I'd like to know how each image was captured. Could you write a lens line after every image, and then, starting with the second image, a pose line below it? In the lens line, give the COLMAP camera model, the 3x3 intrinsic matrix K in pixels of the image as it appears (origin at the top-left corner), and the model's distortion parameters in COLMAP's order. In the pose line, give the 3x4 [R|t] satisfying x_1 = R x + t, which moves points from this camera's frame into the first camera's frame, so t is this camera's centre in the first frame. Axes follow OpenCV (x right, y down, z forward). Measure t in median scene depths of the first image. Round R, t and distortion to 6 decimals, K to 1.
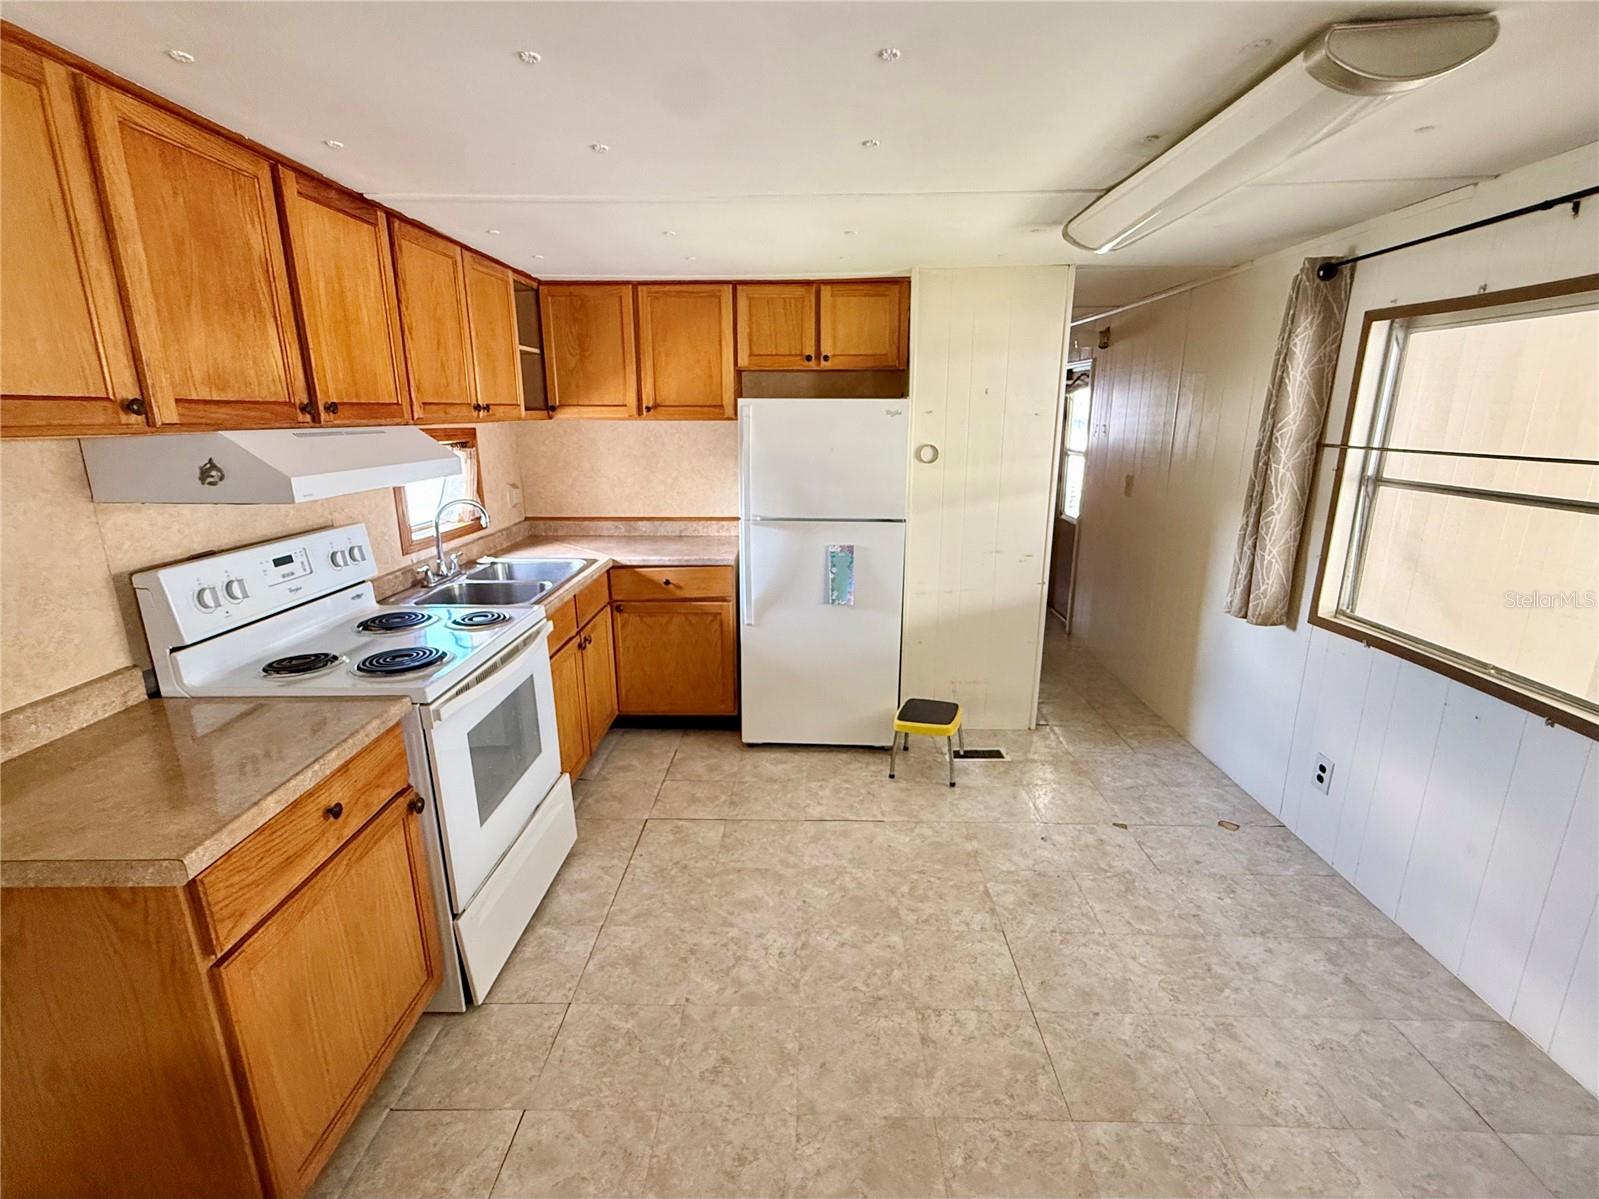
lens RADIAL K [[709.9, 0, 801.2], [0, 709.9, 594.3], [0, 0, 1]] dist [-0.000375, -0.000033]
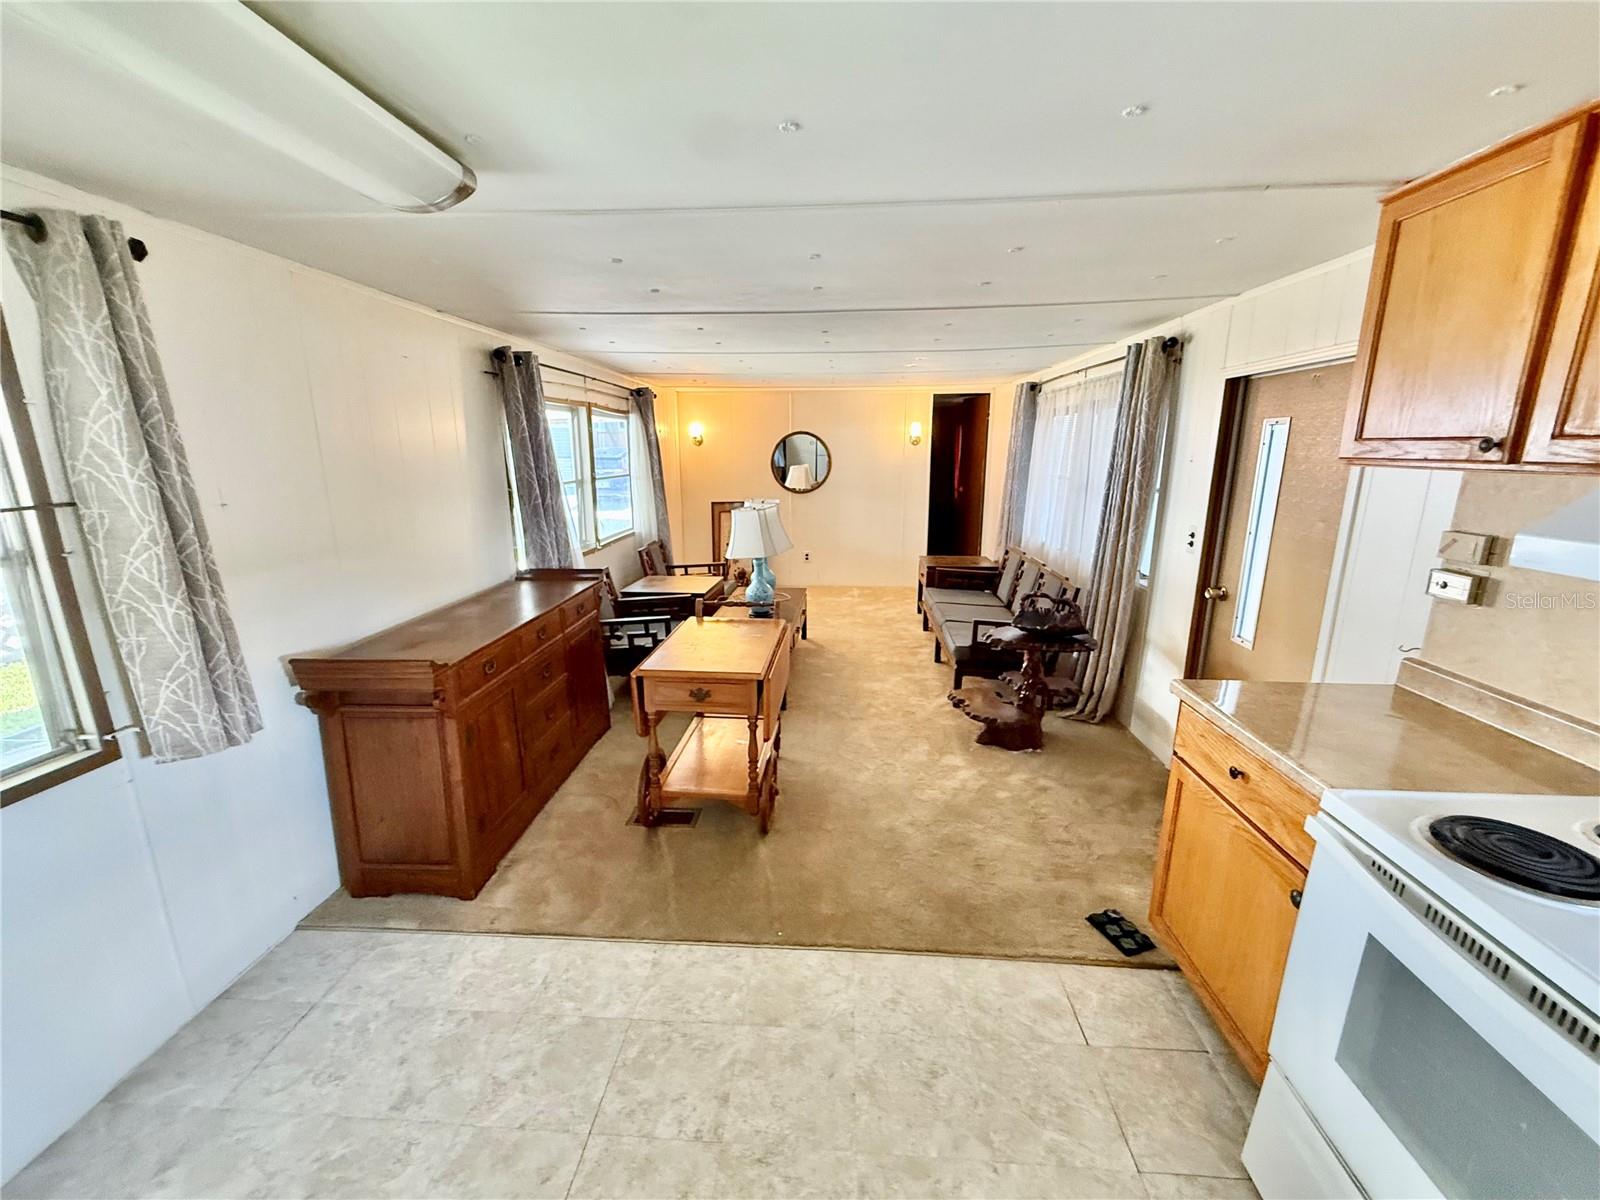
lens RADIAL K [[655.7, 0, 799.6], [0, 655.7, 607.7], [0, 0, 1]] dist [-0.003563, 0.000202]
pose [[-0.998963, -0.007819, 0.044857, 0.036254], [0.014091, 0.883696, 0.467848, -0.363762], [-0.043298, 0.467995, -0.882670, 1.413061]]
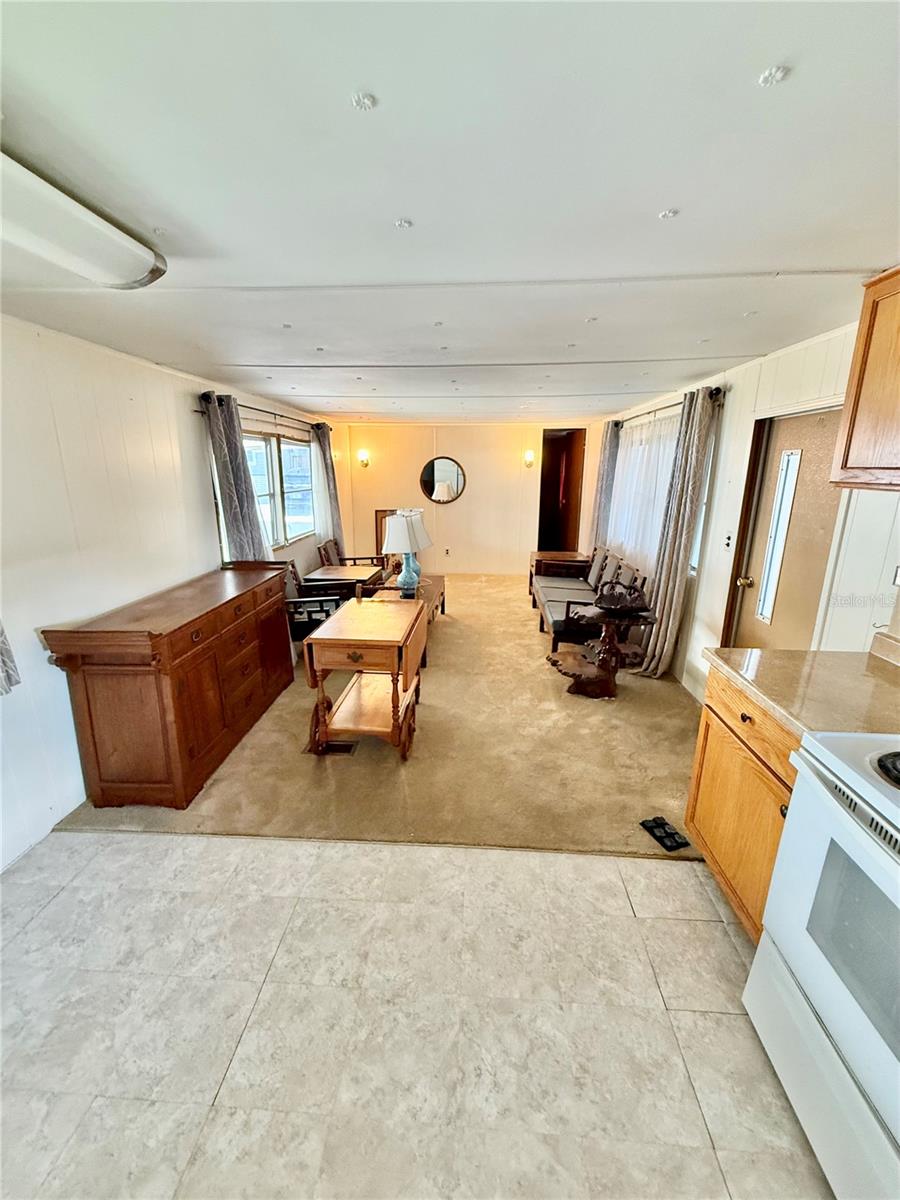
lens RADIAL K [[491.8, 0, 451.0], [0, 491.8, 603.3], [0, 0, 1]] dist [-0.003563, 0.000202]
pose [[-0.999190, -0.012474, 0.038256, -0.010174], [0.008023, 0.869882, 0.493194, -0.368378], [-0.039430, 0.493101, -0.869078, 1.403775]]
